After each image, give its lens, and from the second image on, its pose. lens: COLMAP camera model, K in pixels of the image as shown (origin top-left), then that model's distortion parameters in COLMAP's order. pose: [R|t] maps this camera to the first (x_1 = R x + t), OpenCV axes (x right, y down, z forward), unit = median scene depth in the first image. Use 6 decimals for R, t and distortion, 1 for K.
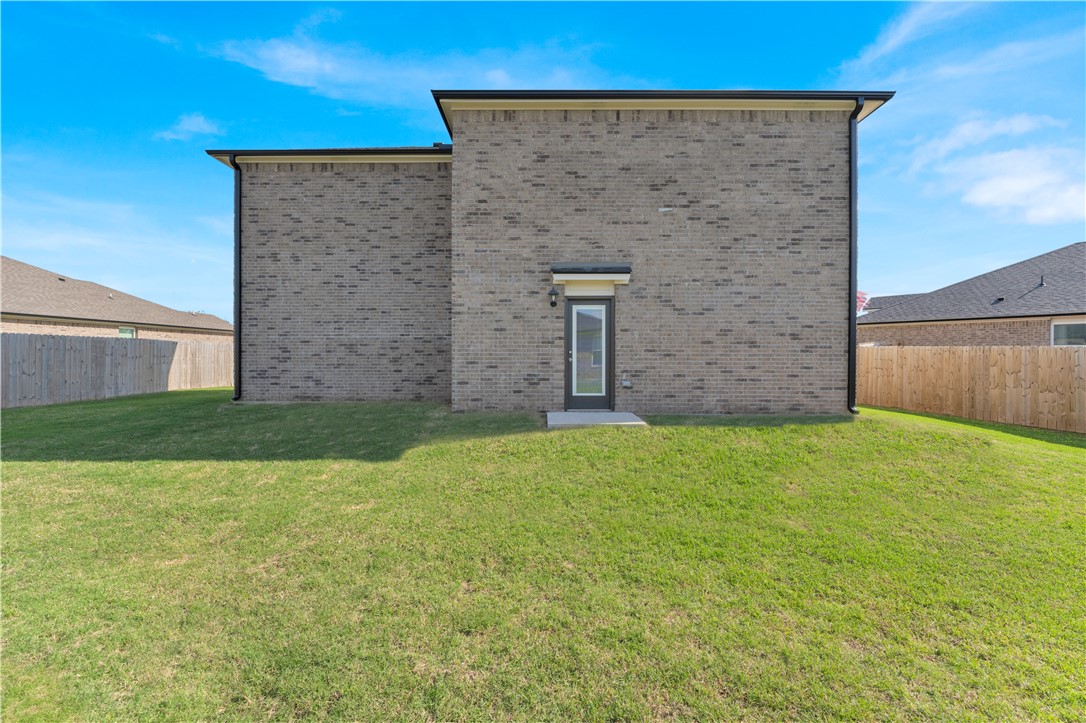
lens RADIAL K [[448.9, 0, 543.0], [0, 448.9, 361.5], [0, 0, 1]] dist [-0.009944, 0.000054]
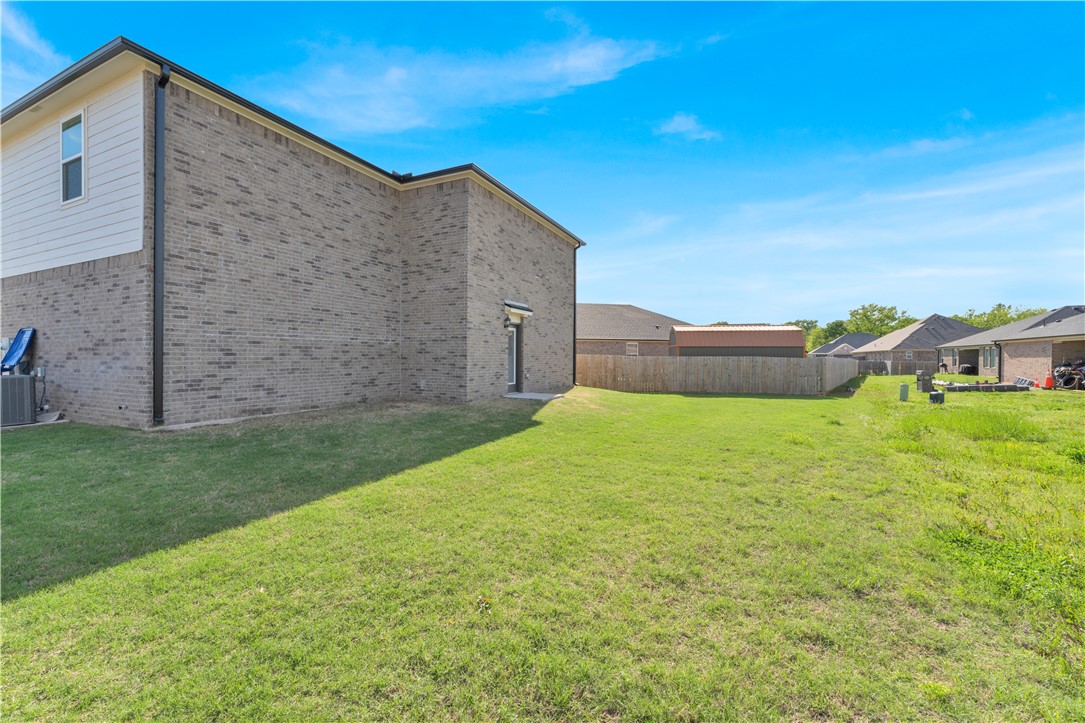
lens RADIAL K [[448.5, 0, 542.5], [0, 448.5, 361.5], [0, 0, 1]] dist [-0.009944, 0.000054]
pose [[0.416214, -0.007885, 0.909232, -1.057005], [0.003702, 0.999969, 0.006977, -0.013260], [-0.909259, 0.000462, 0.416230, 0.188149]]
